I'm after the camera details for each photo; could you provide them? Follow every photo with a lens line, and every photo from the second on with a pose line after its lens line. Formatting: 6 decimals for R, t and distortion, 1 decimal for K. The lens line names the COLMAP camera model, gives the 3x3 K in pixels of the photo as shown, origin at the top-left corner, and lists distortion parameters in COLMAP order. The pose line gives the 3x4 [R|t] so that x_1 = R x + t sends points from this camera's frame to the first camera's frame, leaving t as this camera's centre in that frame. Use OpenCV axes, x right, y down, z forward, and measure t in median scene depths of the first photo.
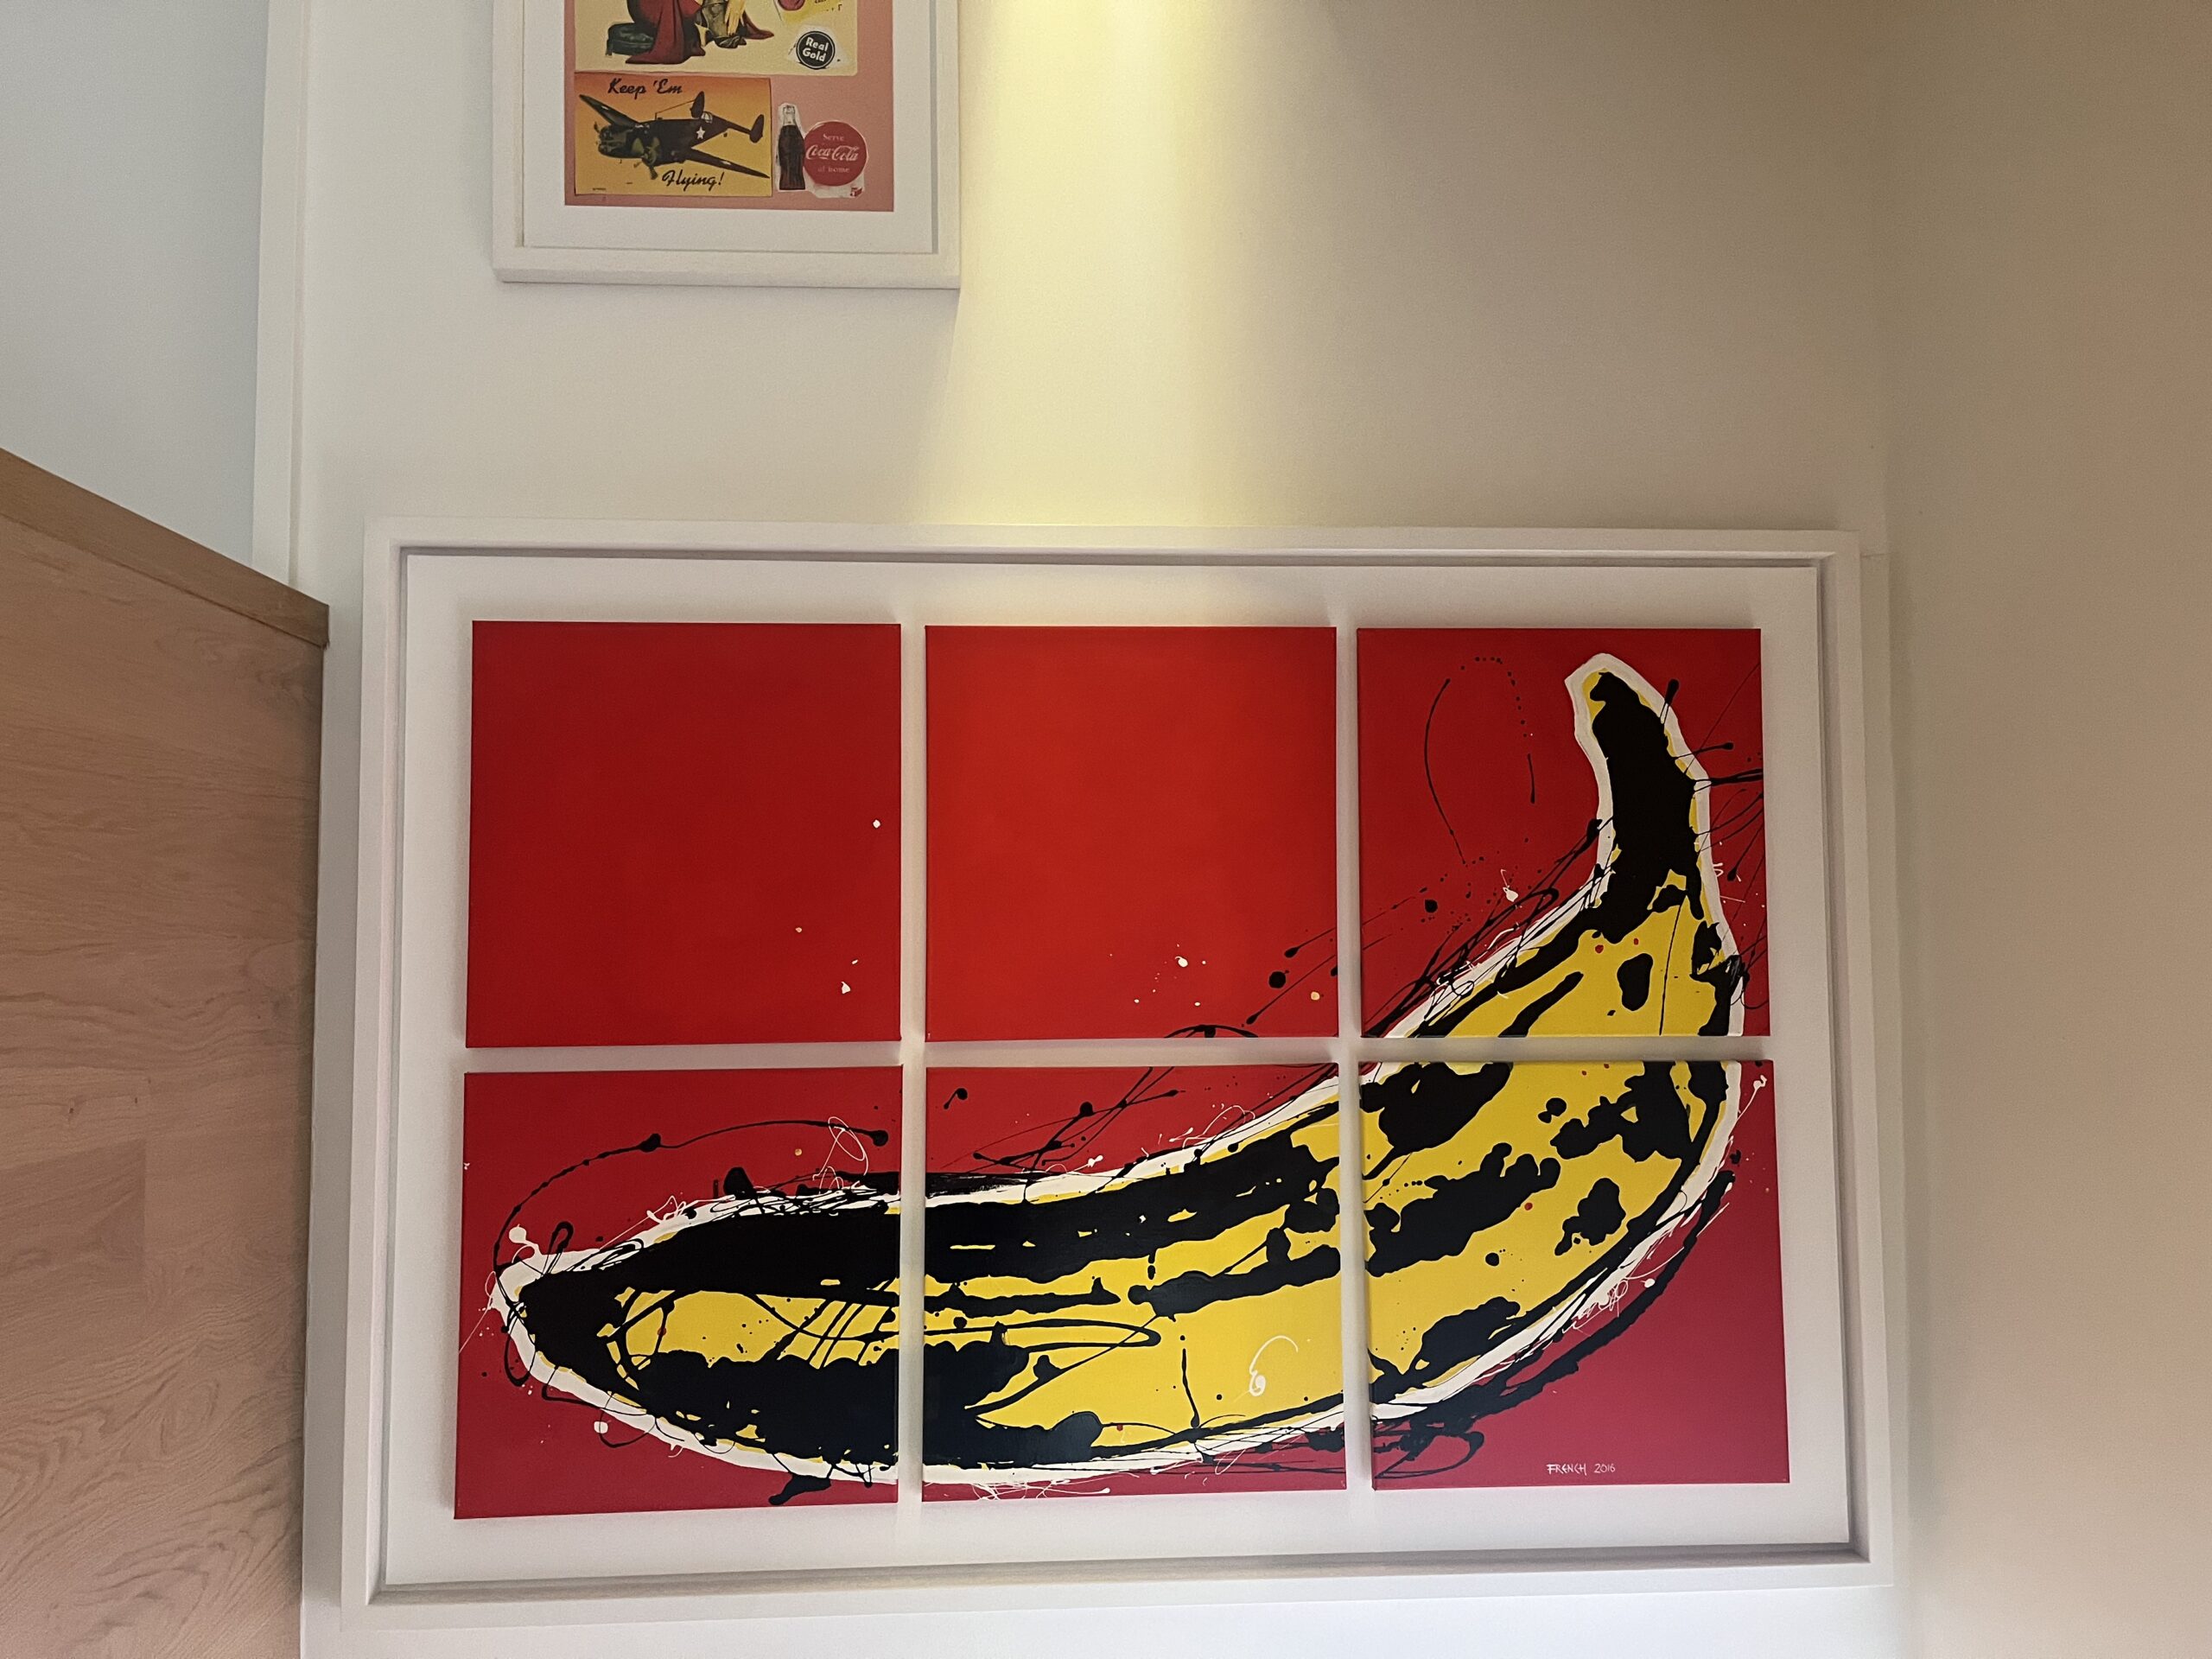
lens RADIAL K [[1669.1, 0, 1083.5], [0, 1669.1, 817.4], [0, 0, 1]] dist [0.047432, -0.067727]
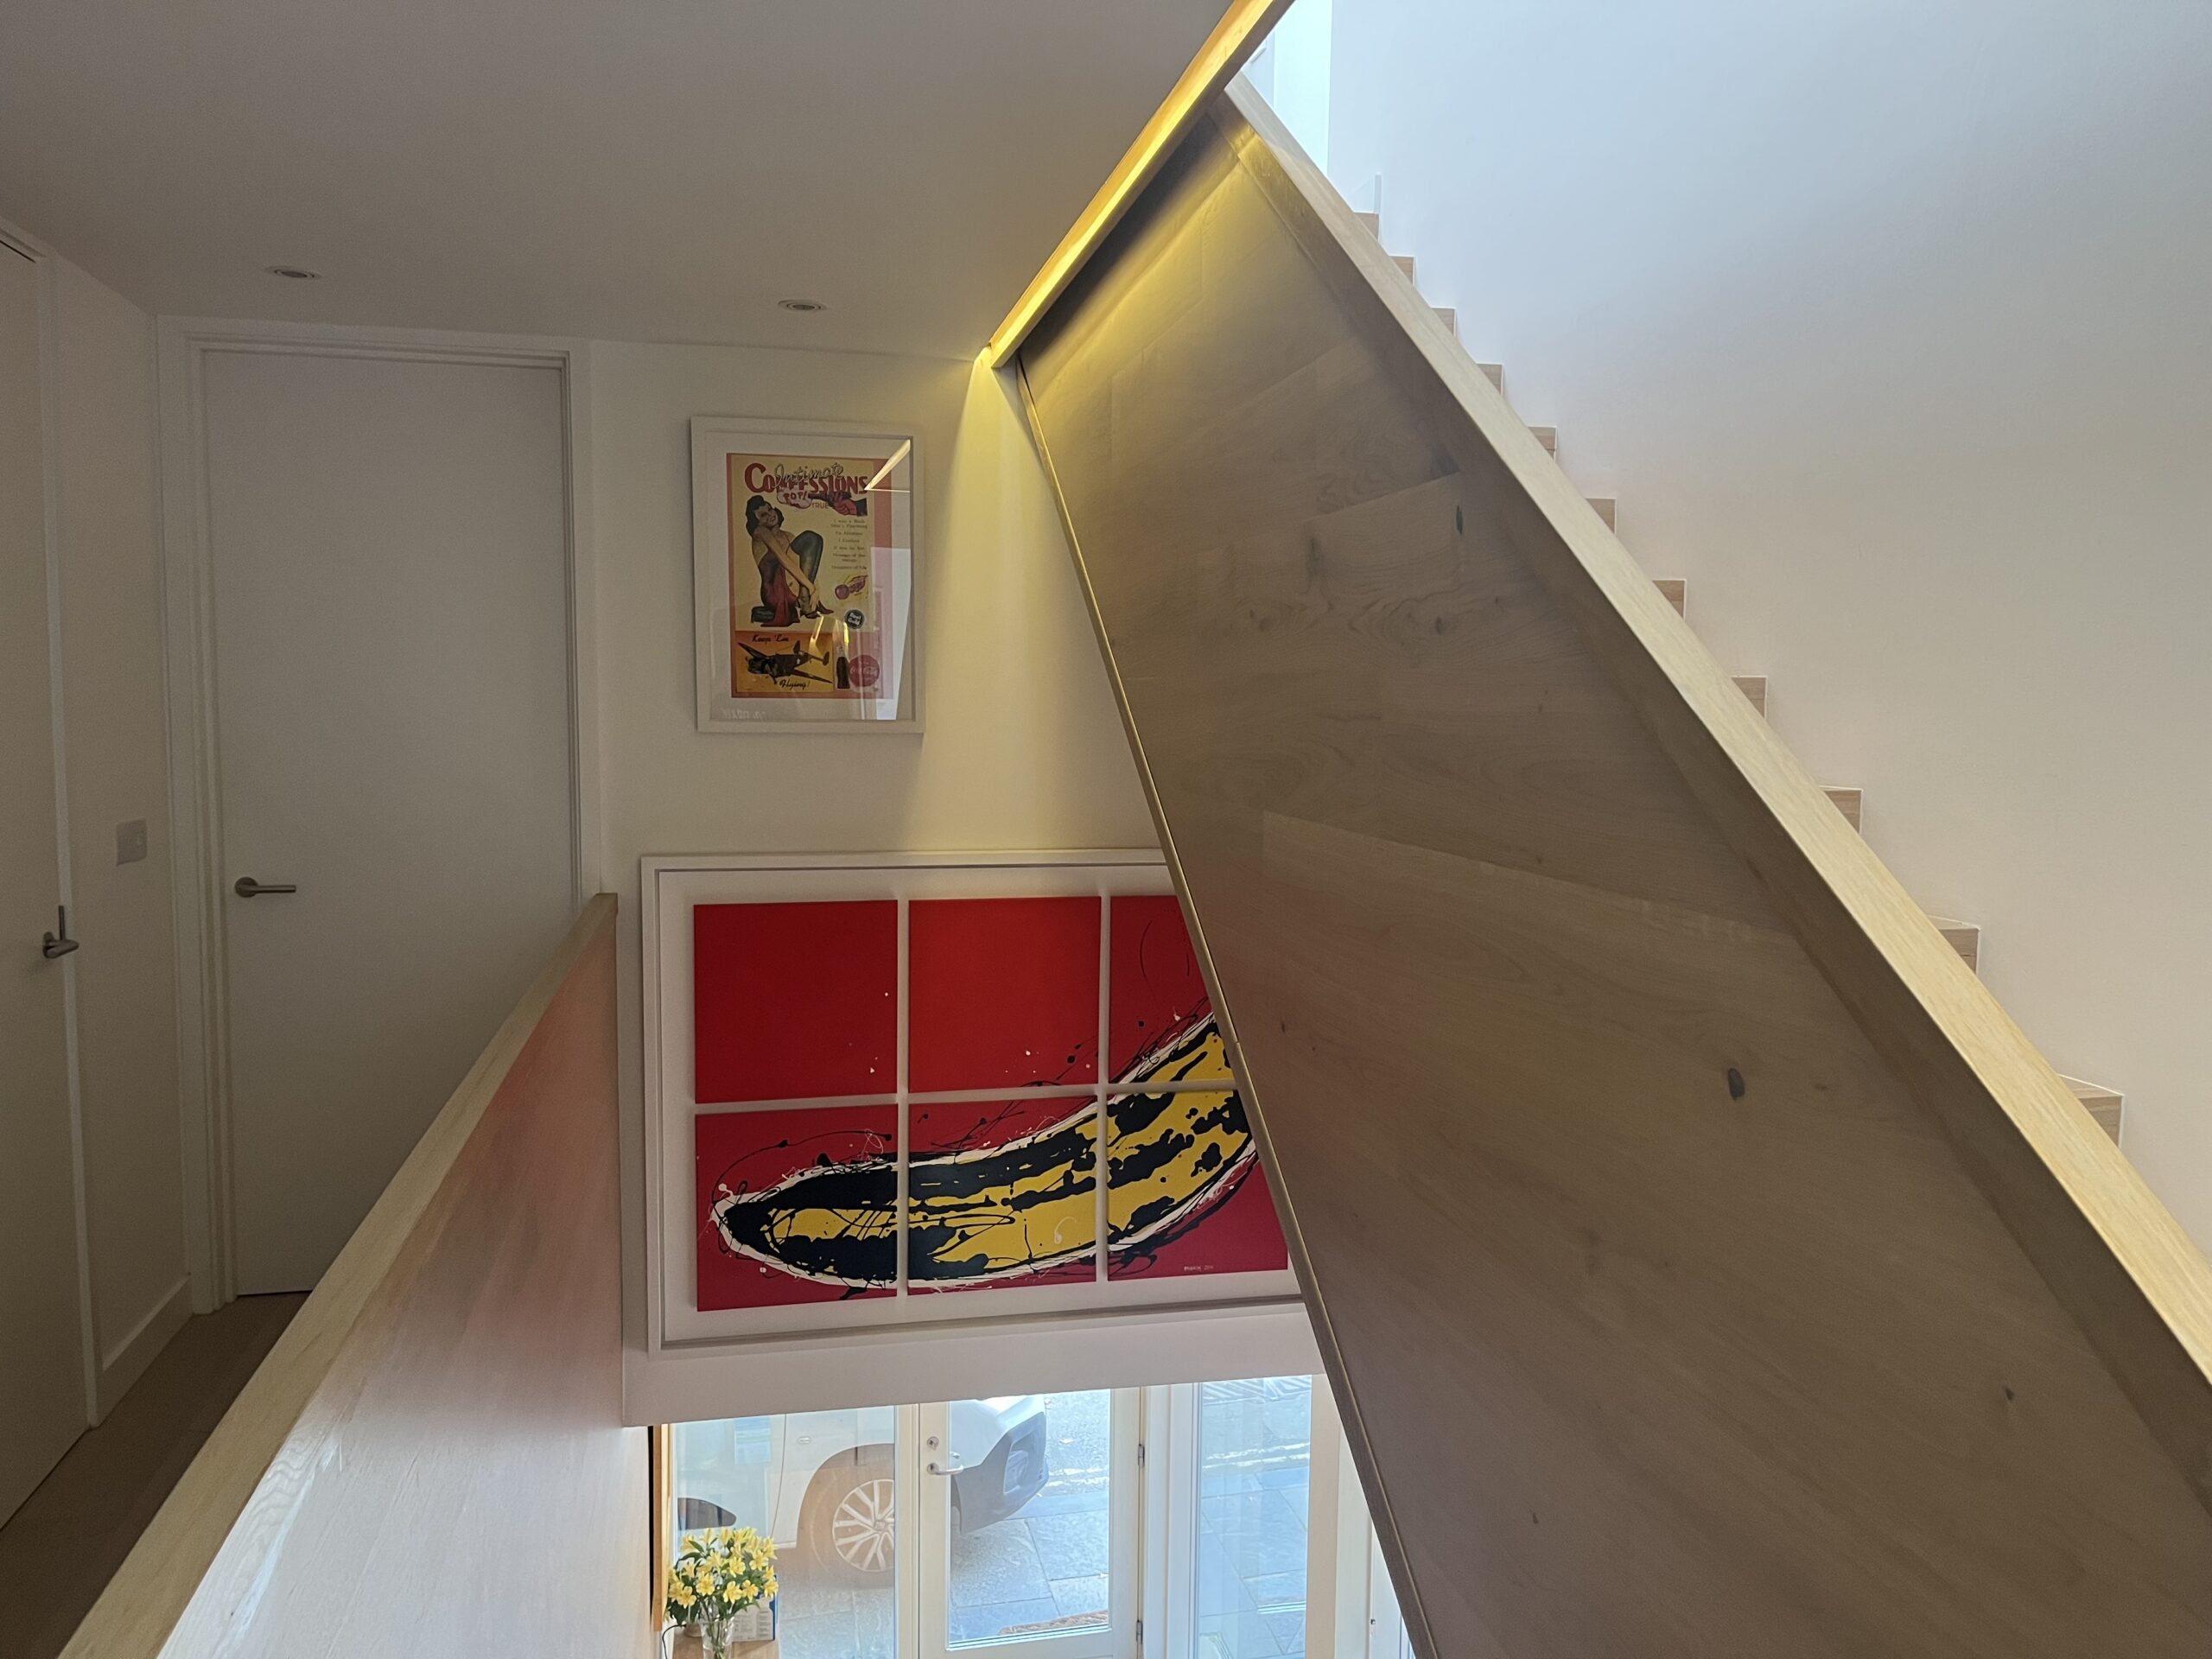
lens RADIAL K [[1669.1, 0, 1120.5], [0, 1669.1, 839.7], [0, 0, 1]] dist [0.047432, -0.067727]
pose [[0.986332, 0.000374, 0.164767, -0.180919], [-0.023340, 0.990230, 0.137473, -0.493877], [-0.163106, -0.139440, 0.976705, -1.111062]]
